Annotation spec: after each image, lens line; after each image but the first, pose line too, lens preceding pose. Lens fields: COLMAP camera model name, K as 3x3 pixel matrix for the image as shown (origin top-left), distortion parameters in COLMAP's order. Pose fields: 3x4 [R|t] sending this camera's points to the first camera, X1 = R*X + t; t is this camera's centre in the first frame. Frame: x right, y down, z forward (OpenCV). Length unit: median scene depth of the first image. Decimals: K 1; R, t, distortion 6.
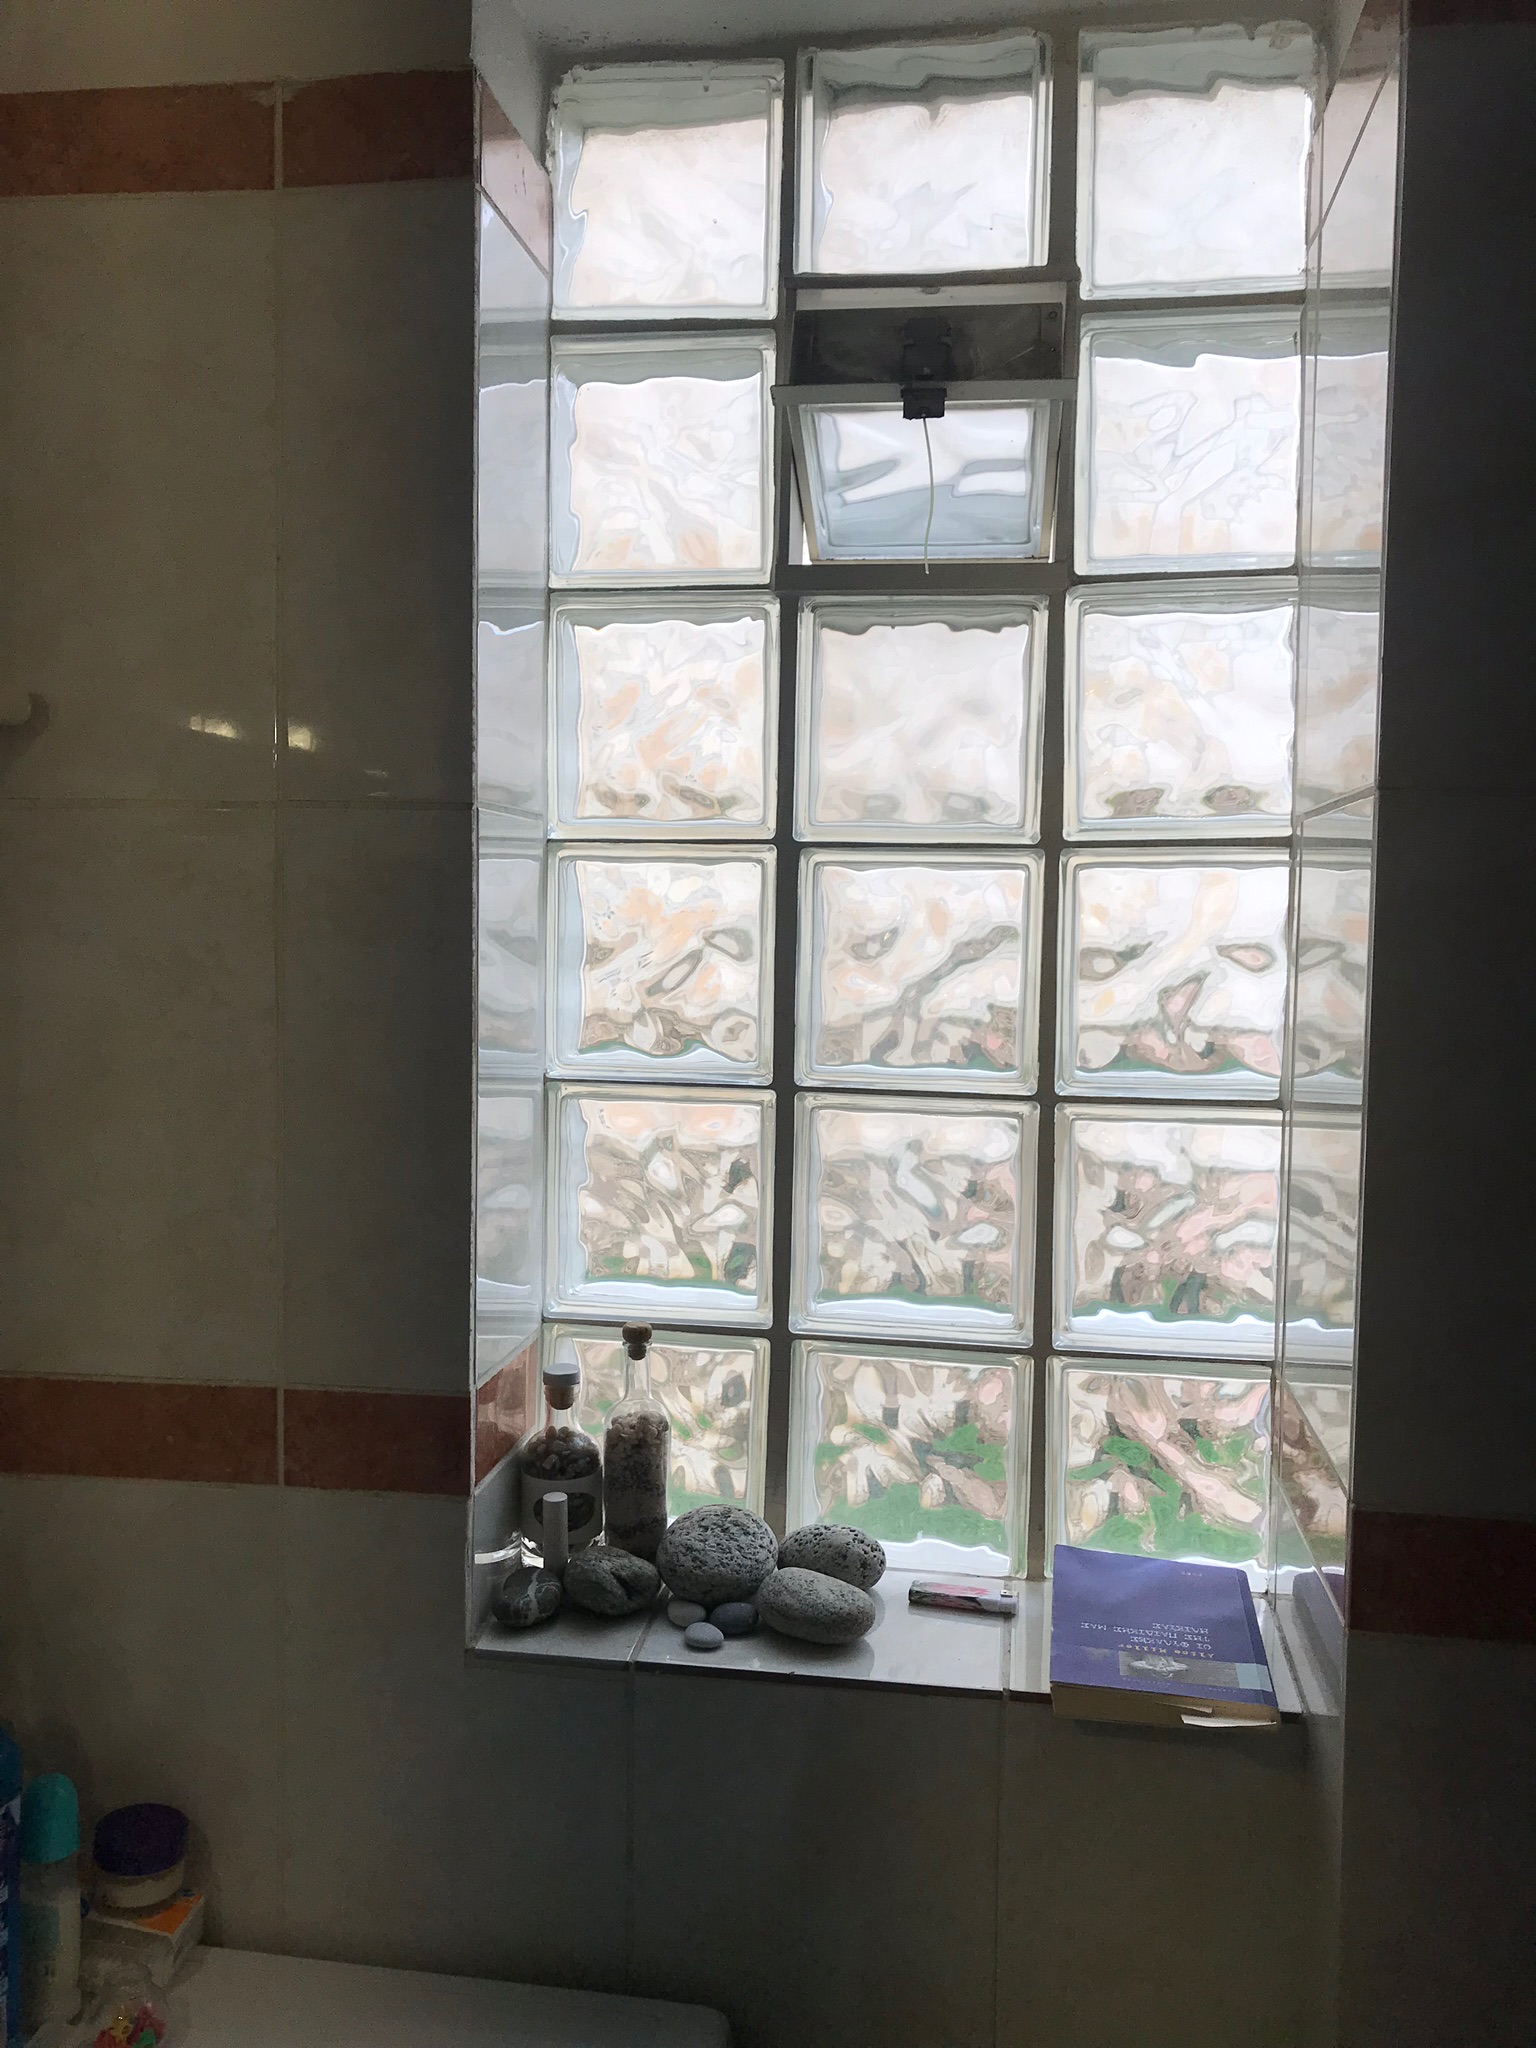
lens RADIAL K [[1596.4, 0, 768.0], [0, 1596.4, 1024.0], [0, 0, 1]] dist [-0.009670, -0.007046]
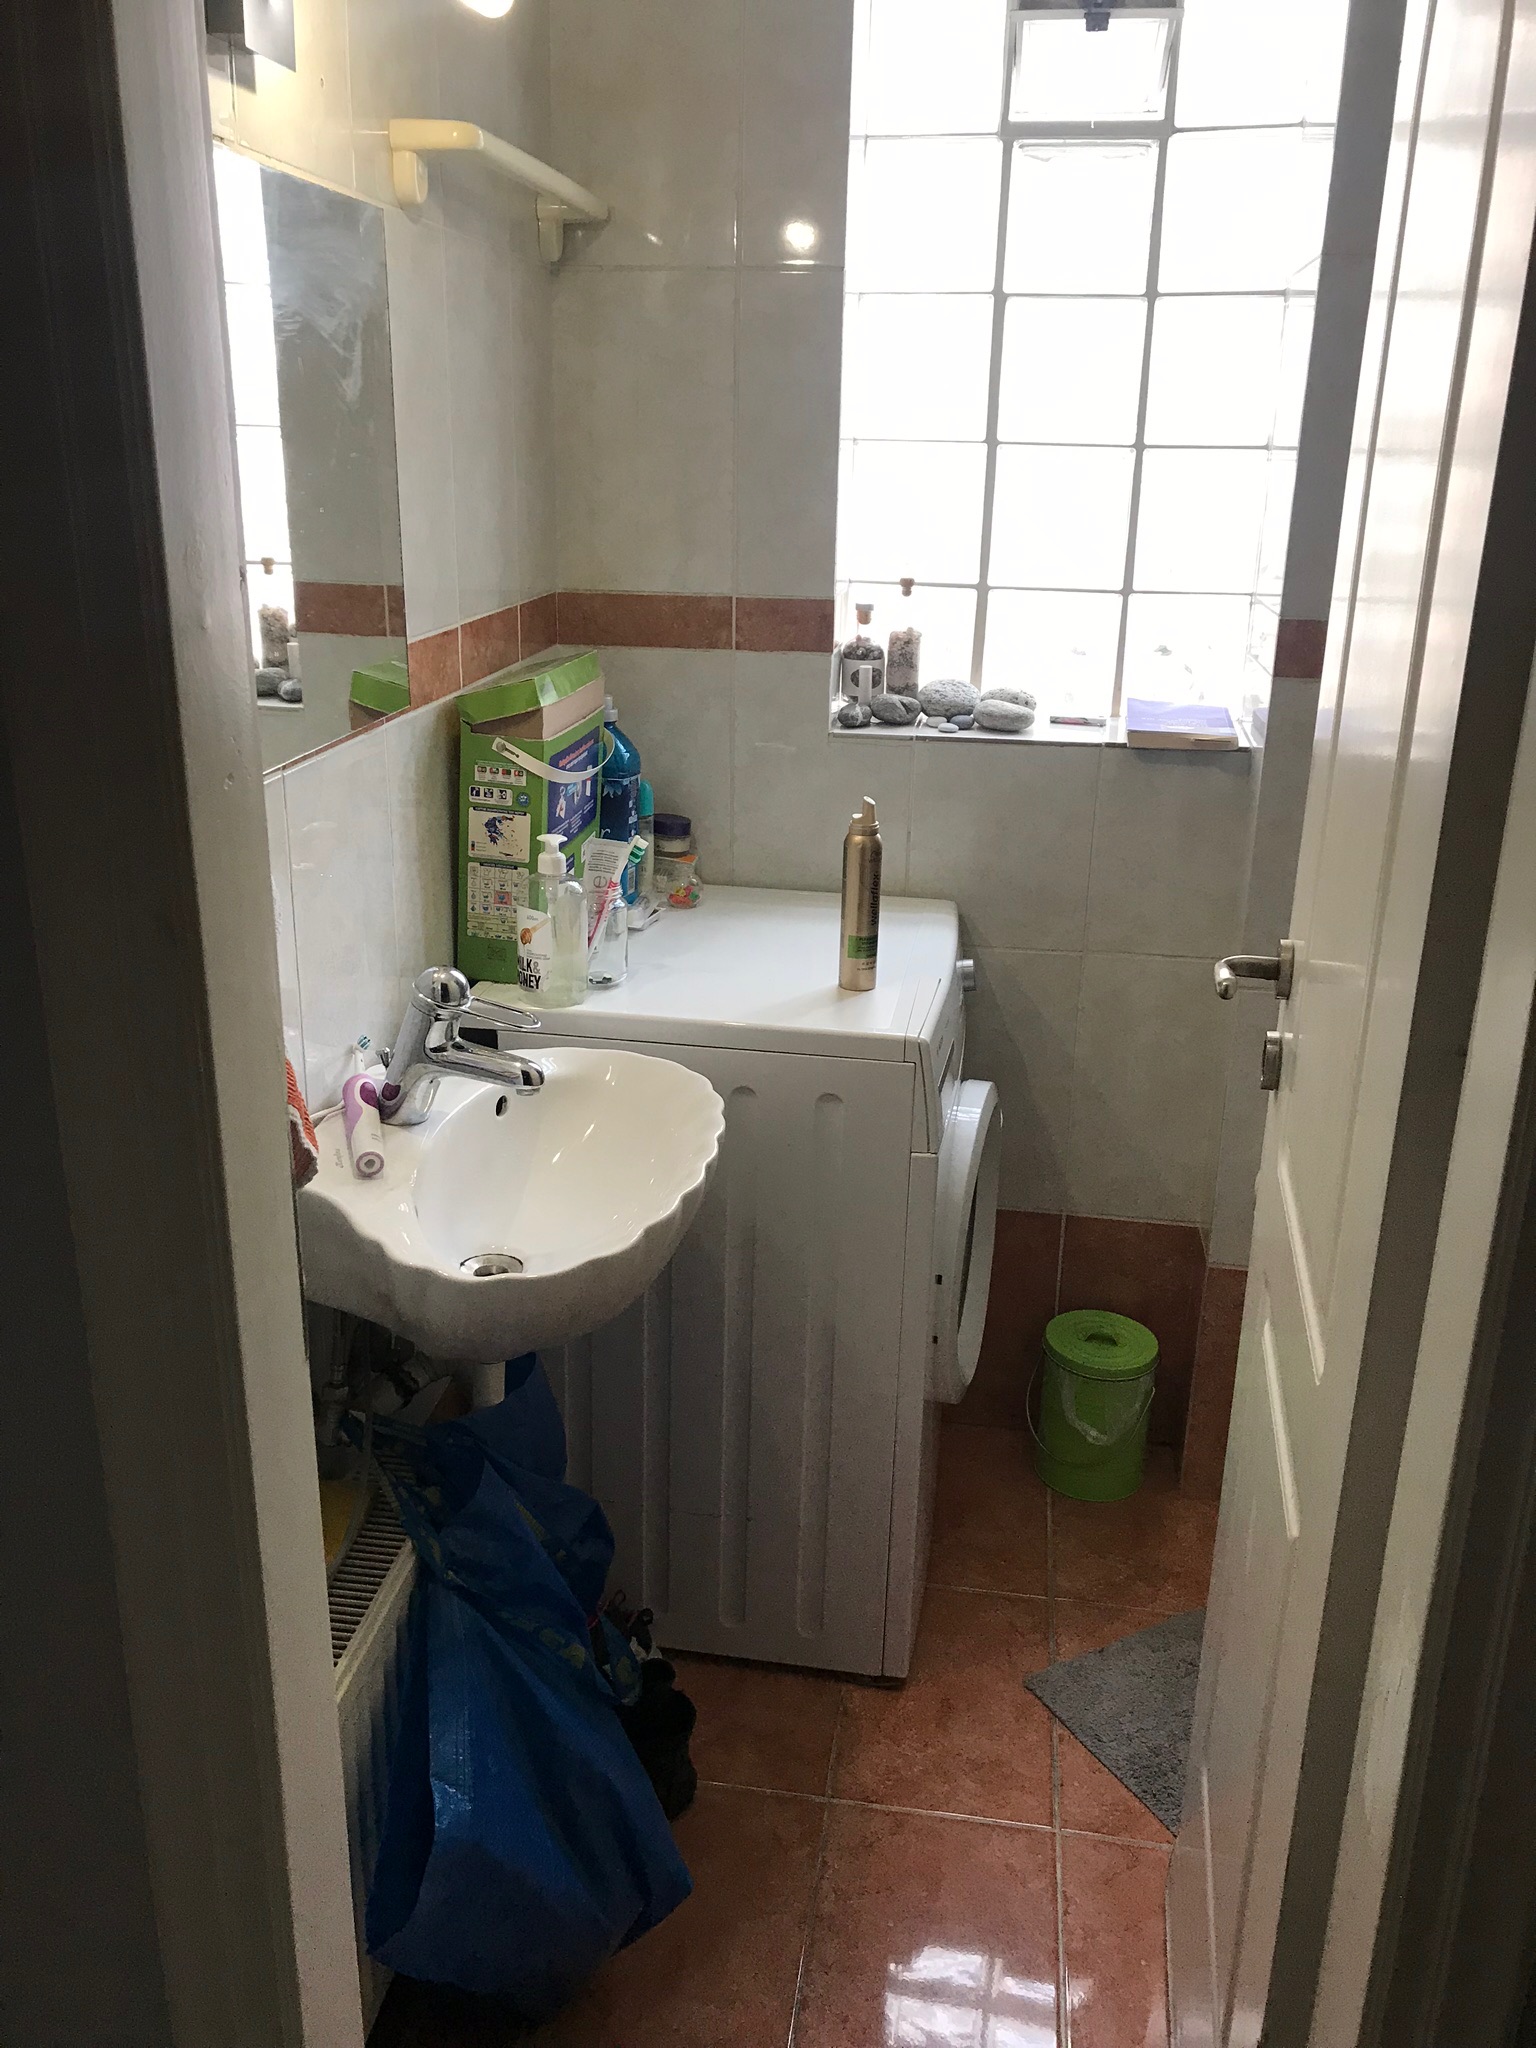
lens RADIAL K [[1701.5, 0, 768.0], [0, 1701.5, 1024.0], [0, 0, 1]] dist [0.071395, -0.064915]
pose [[0.999988, 0.004759, 0.001302, -0.255029], [-0.004933, 0.968390, 0.249393, 0.204882], [-0.000074, -0.249396, 0.968402, -1.099669]]
